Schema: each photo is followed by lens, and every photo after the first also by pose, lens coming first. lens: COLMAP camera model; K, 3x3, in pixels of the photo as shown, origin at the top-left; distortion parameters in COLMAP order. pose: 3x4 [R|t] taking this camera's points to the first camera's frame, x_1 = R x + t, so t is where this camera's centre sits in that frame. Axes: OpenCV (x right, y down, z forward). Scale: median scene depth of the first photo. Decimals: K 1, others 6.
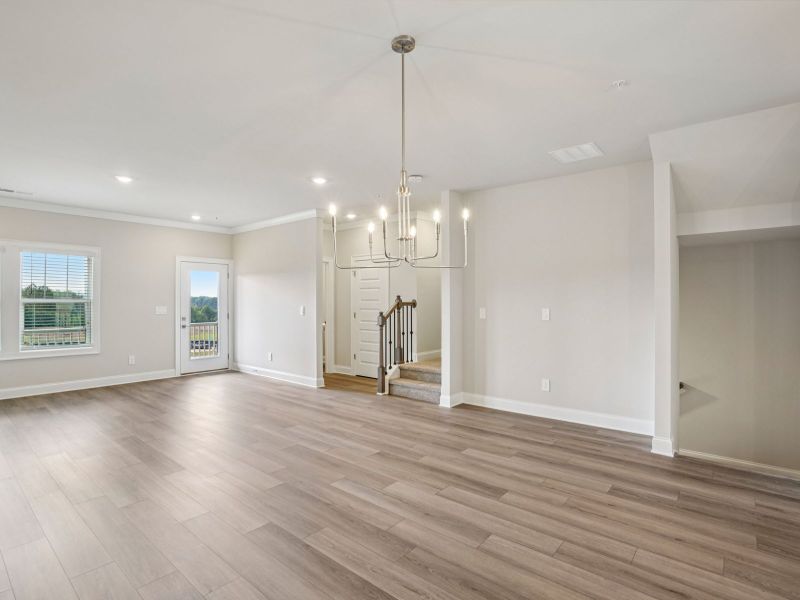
lens RADIAL K [[419.6, 0, 400.0], [0, 419.6, 300.0], [0, 0, 1]] dist [-0.003634, 0.000237]
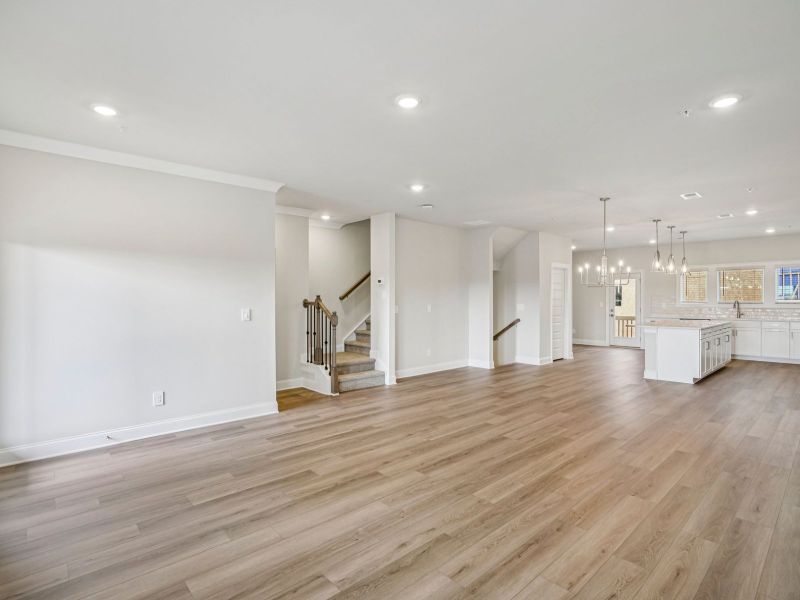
lens RADIAL K [[419.6, 0, 400.0], [0, 419.6, 300.0], [0, 0, 1]] dist [-0.003634, 0.000237]
pose [[0.089366, 0.003630, 0.995992, -1.116687], [0.000507, 0.999993, -0.003690, 0.005407], [-0.995999, 0.000835, 0.089364, 0.841304]]
